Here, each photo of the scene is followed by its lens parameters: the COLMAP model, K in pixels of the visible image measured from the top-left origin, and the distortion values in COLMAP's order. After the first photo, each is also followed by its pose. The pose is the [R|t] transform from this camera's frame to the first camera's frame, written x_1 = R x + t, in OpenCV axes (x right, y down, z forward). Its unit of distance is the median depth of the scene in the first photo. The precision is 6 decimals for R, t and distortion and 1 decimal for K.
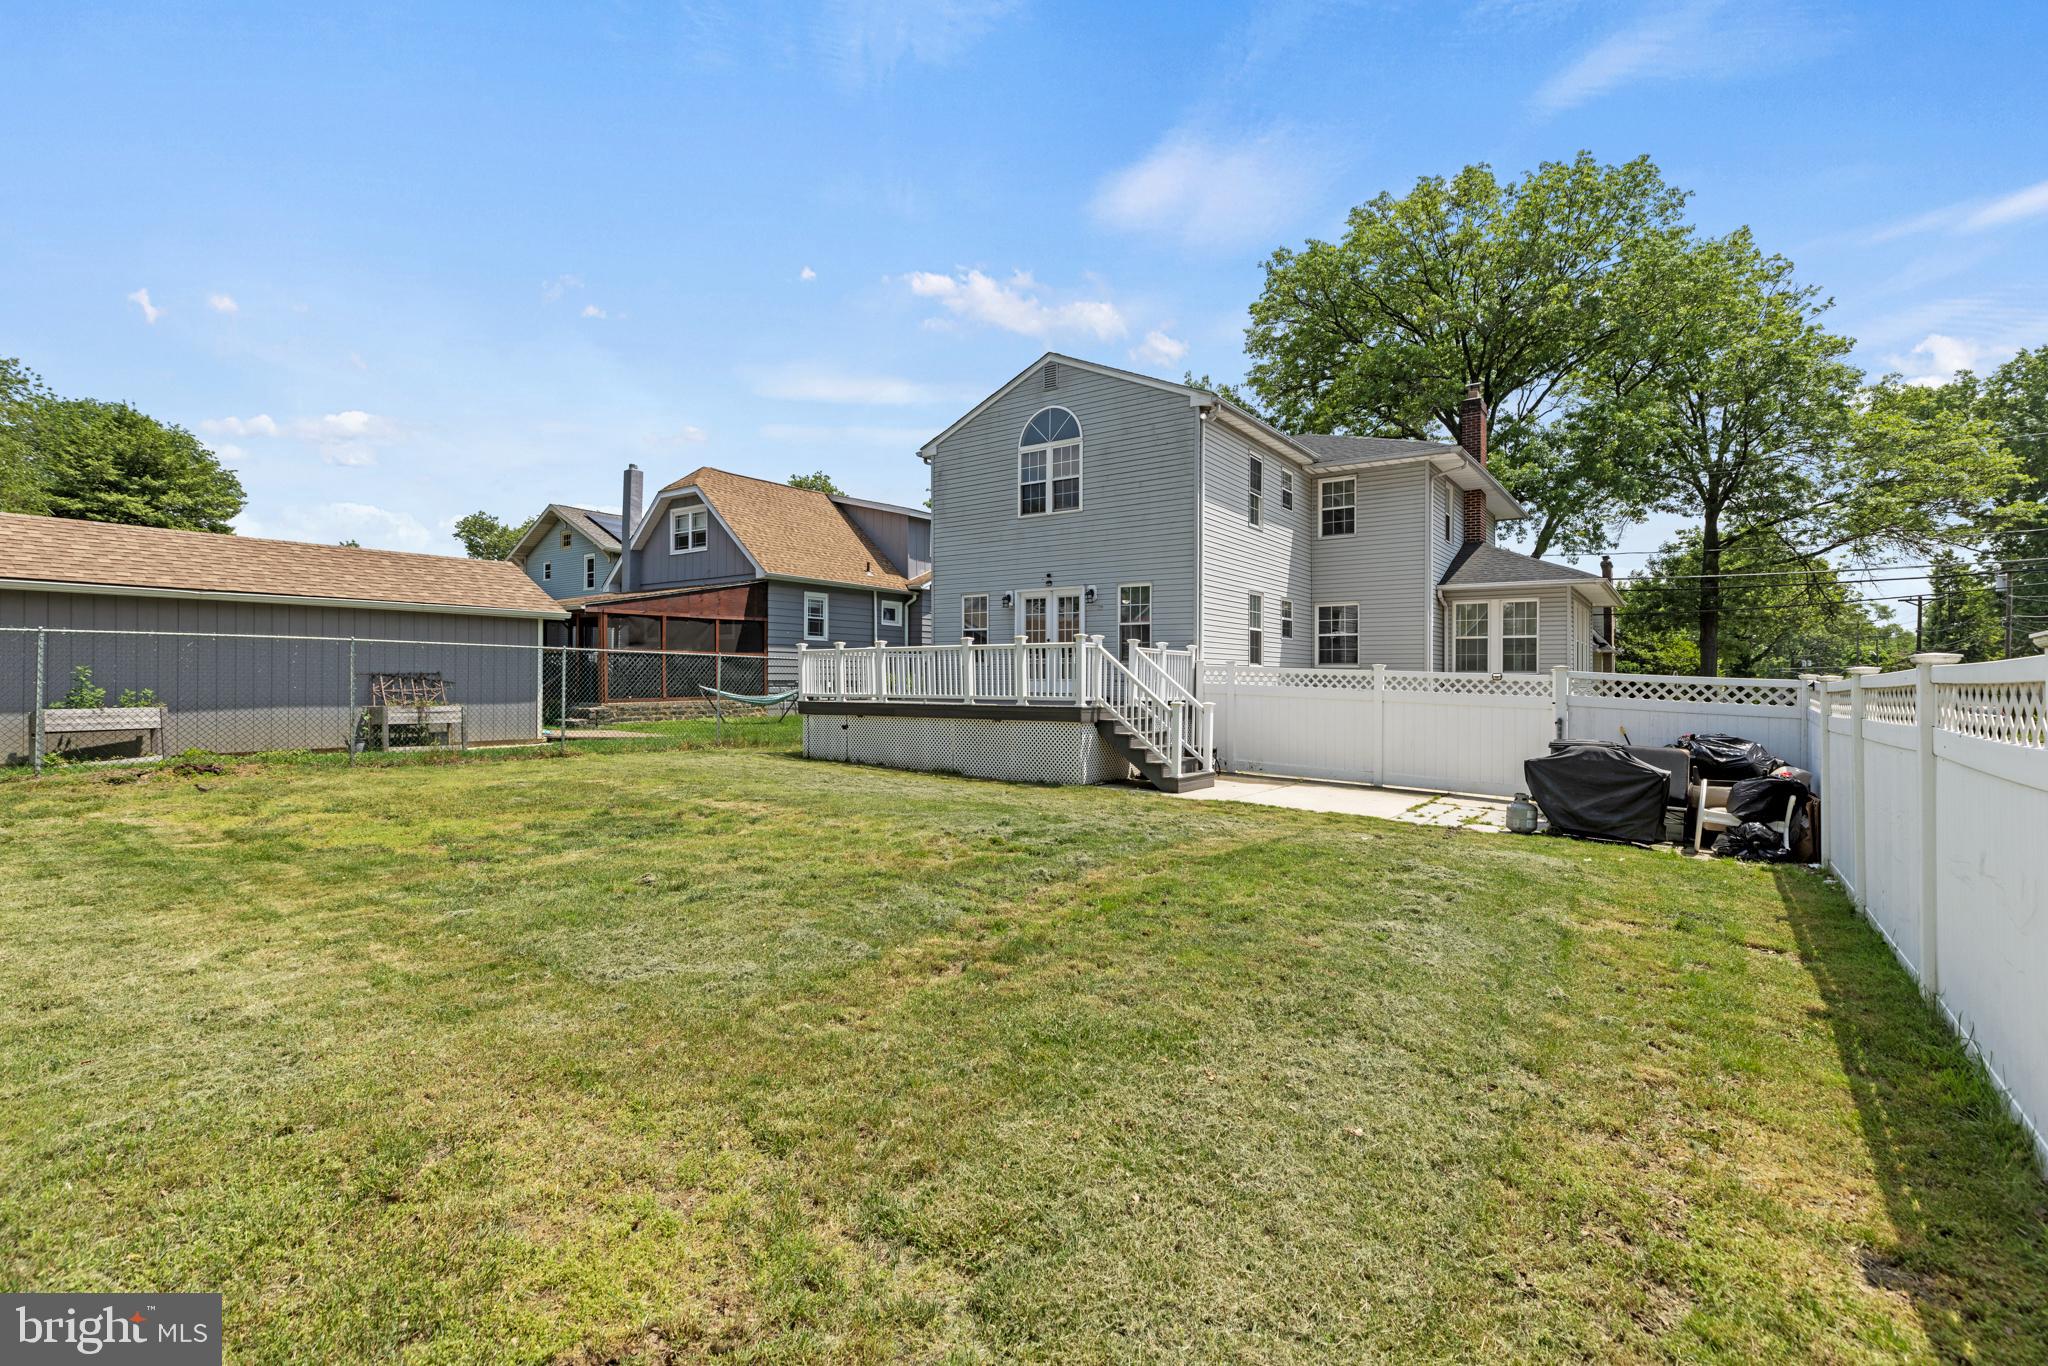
lens RADIAL K [[910.1, 0, 1032.8], [0, 910.1, 682.5], [0, 0, 1]] dist [0.003857, -0.000677]
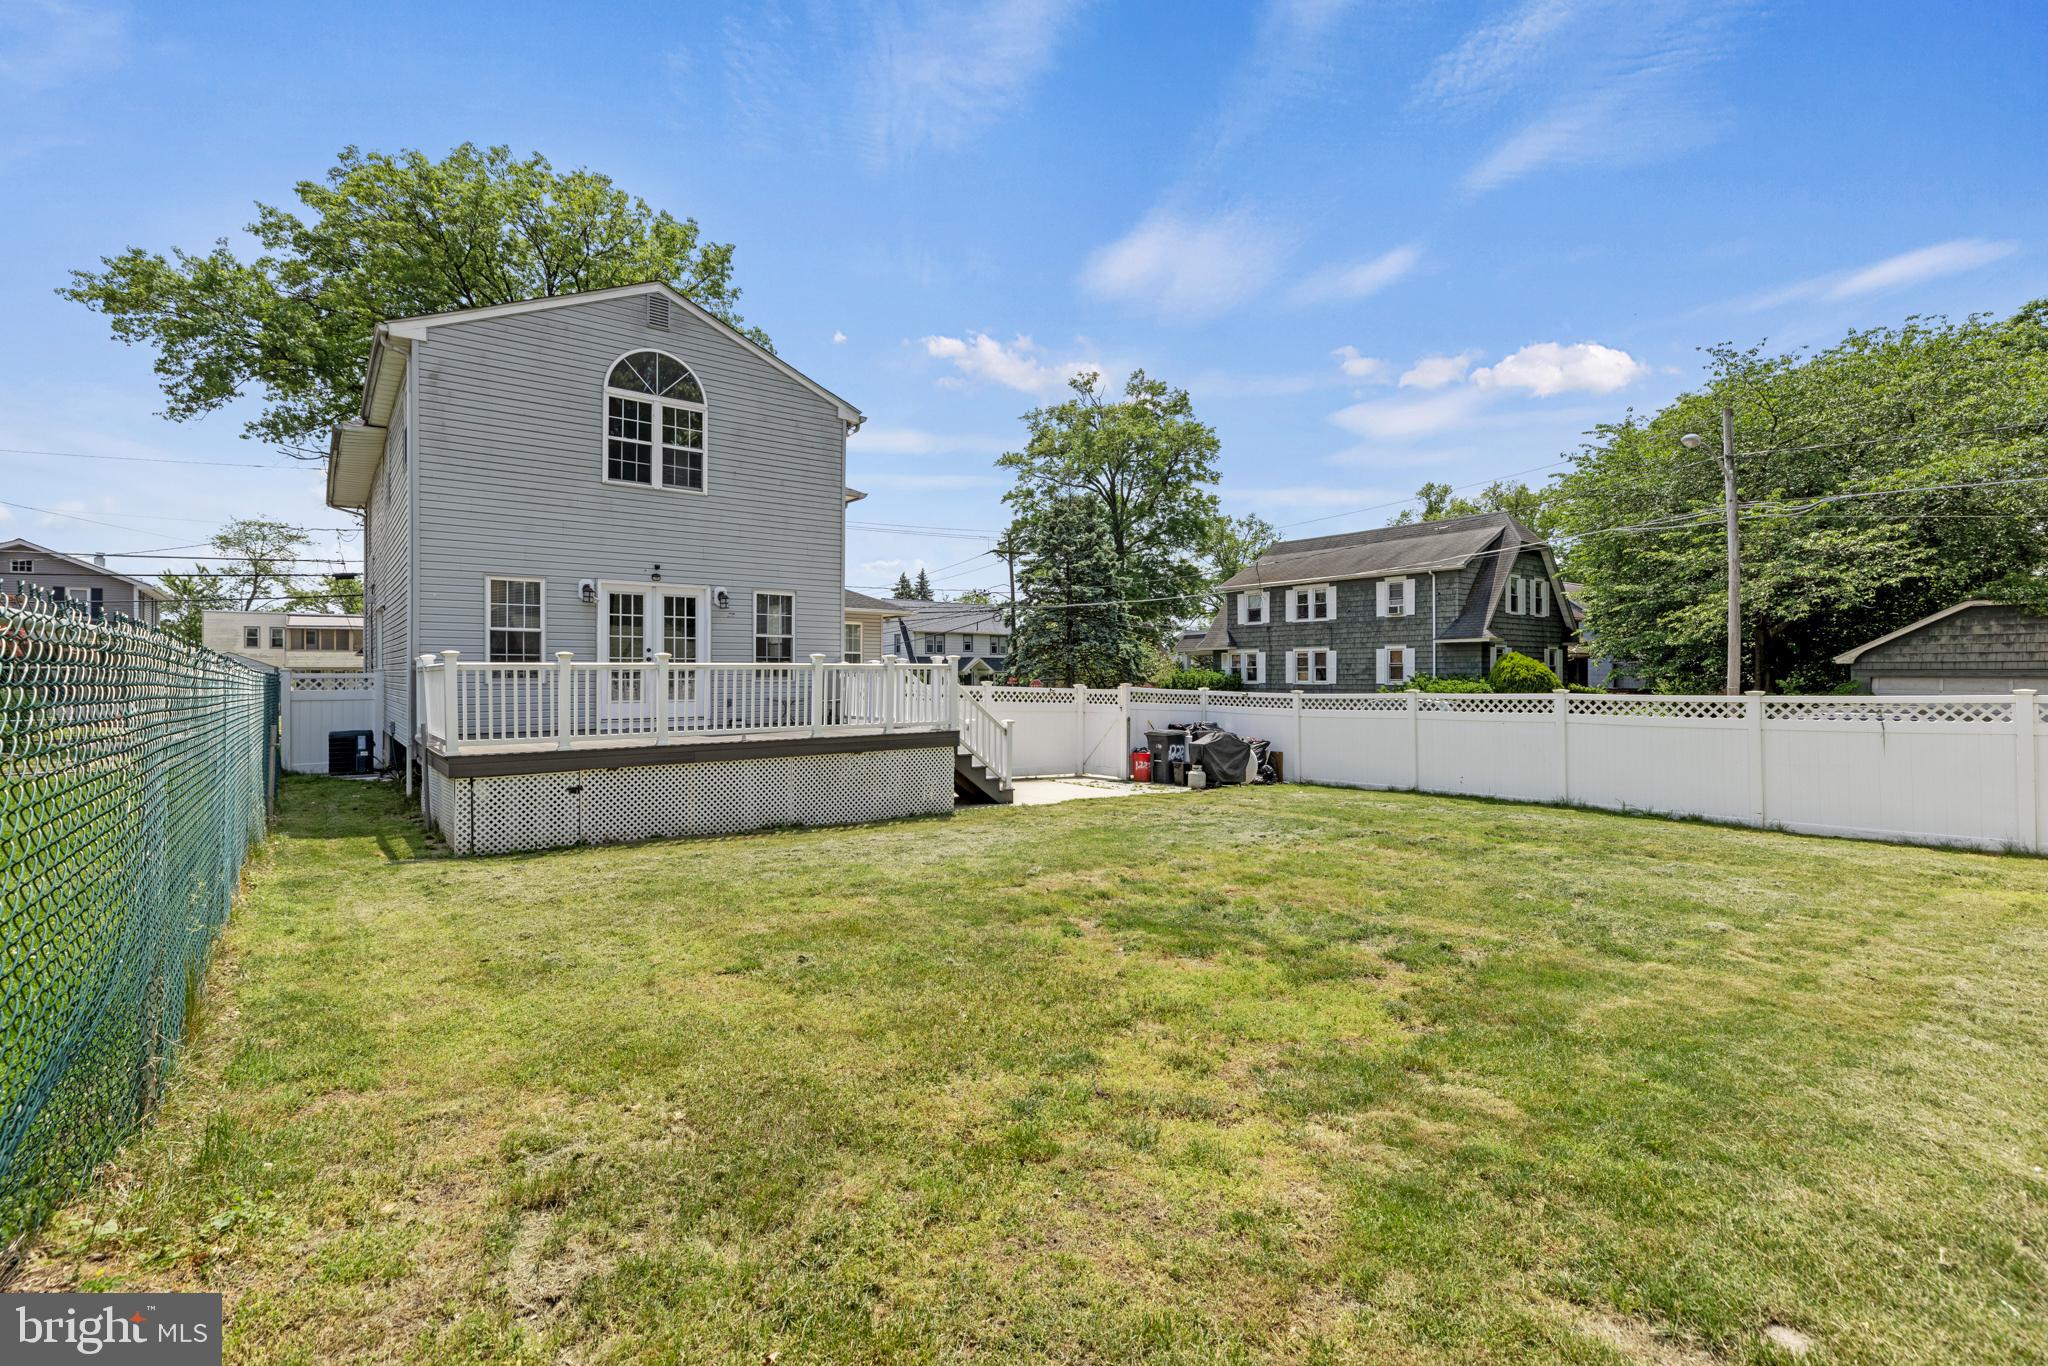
lens RADIAL K [[910.1, 0, 1027.2], [0, 910.1, 677.7], [0, 0, 1]] dist [0.003857, -0.000677]
pose [[0.290103, -0.007332, 0.956967, -0.633481], [0.007287, 0.999959, 0.005452, -0.025427], [-0.956968, 0.005392, 0.290144, 0.472655]]
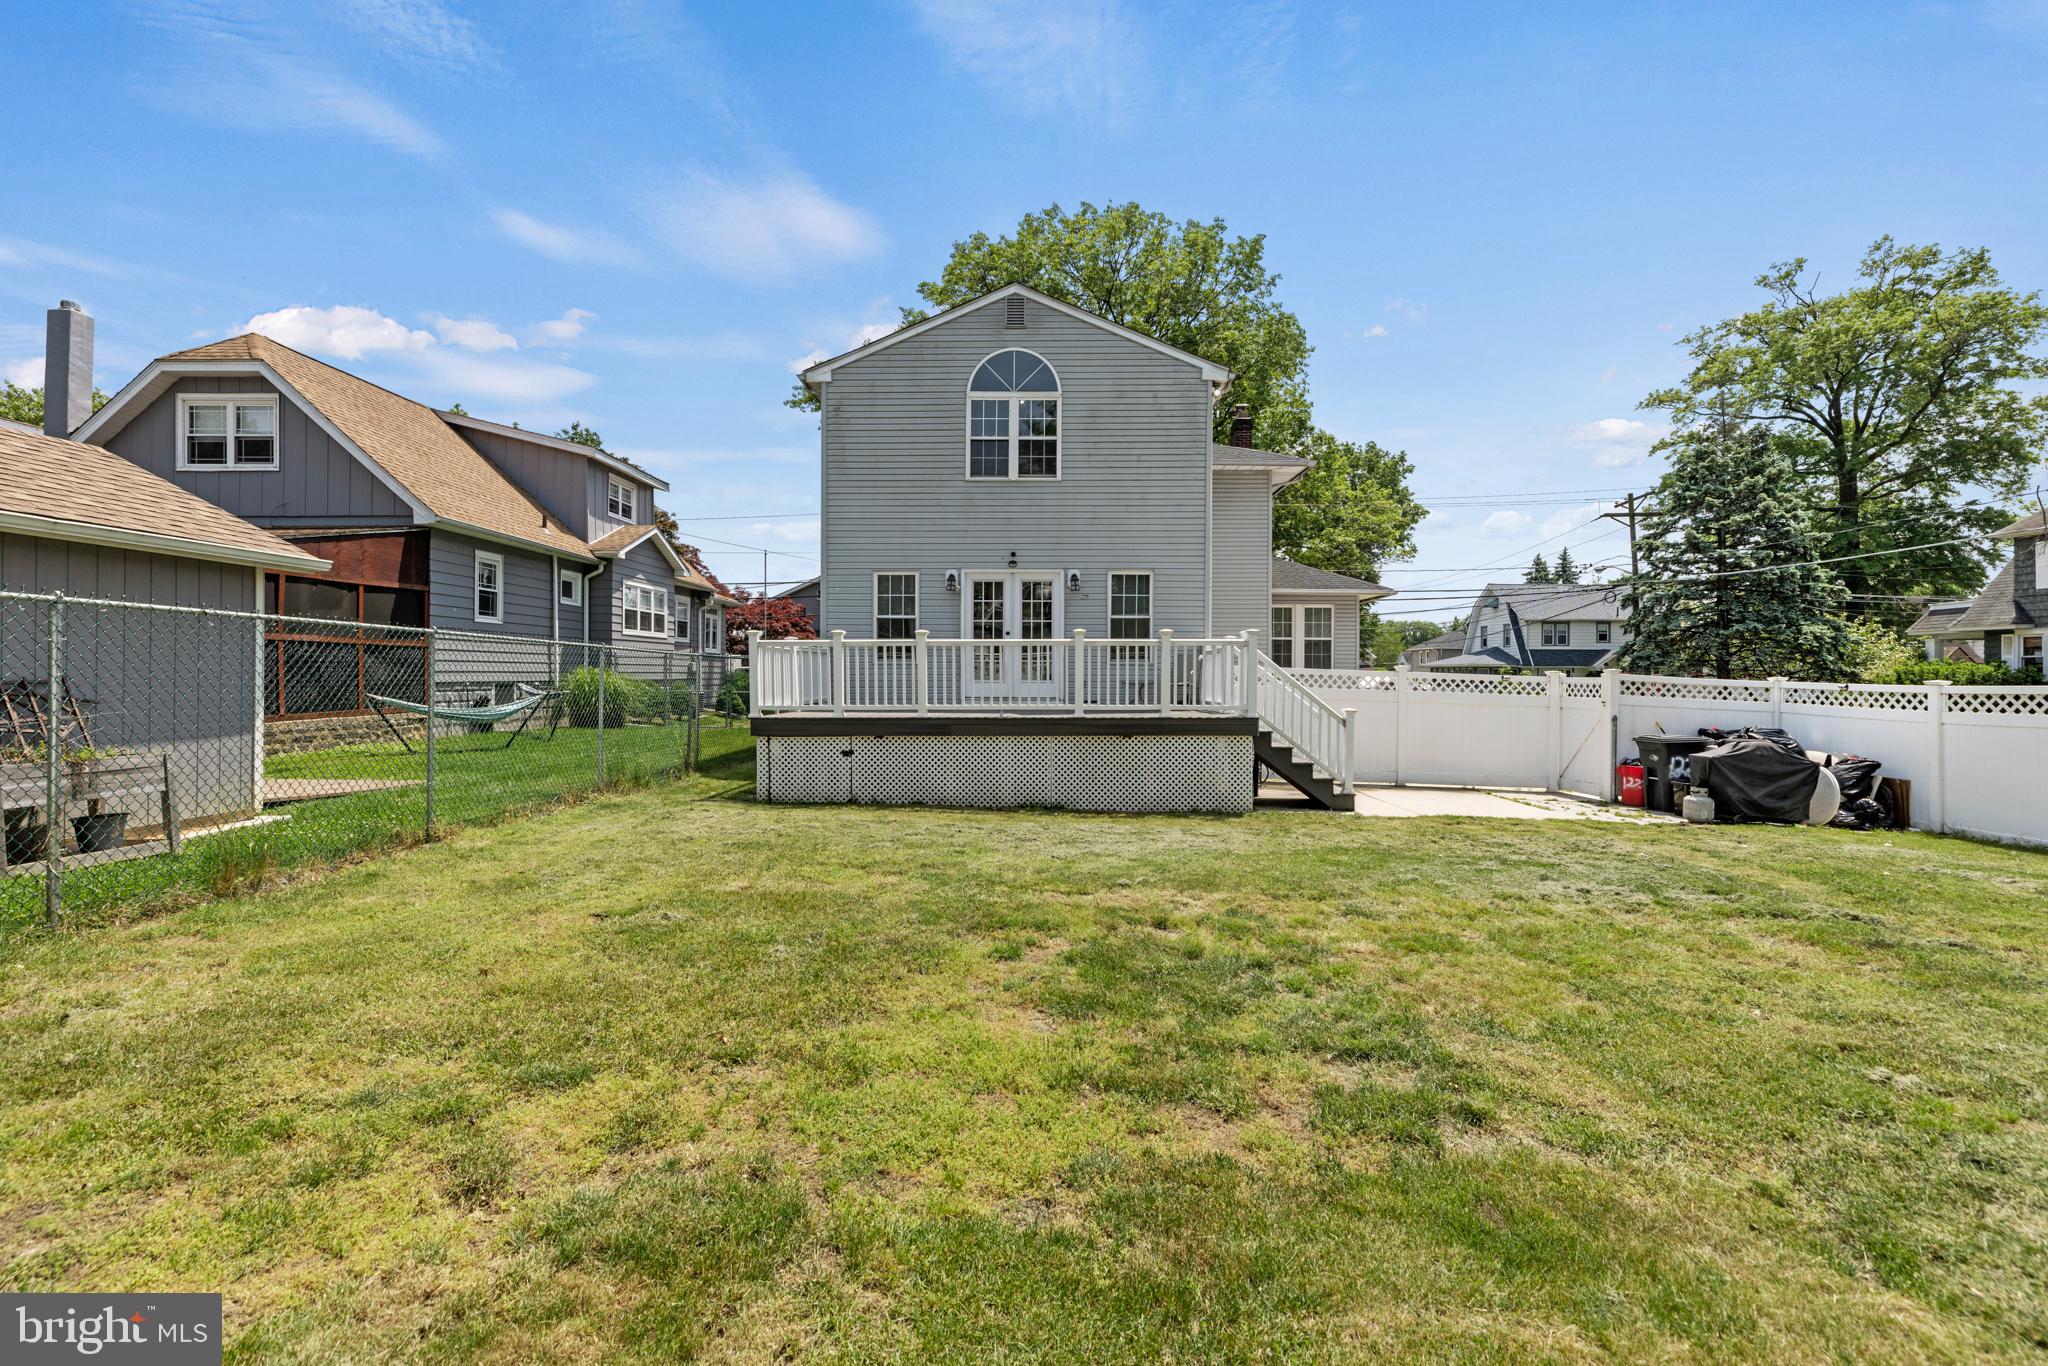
lens RADIAL K [[910.1, 0, 1029.6], [0, 910.1, 674.9], [0, 0, 1]] dist [0.003857, -0.000677]
pose [[0.826506, -0.002803, 0.562921, -0.430904], [0.003212, 0.999995, 0.000264, -0.009367], [-0.562919, 0.001590, 0.826511, 0.314526]]
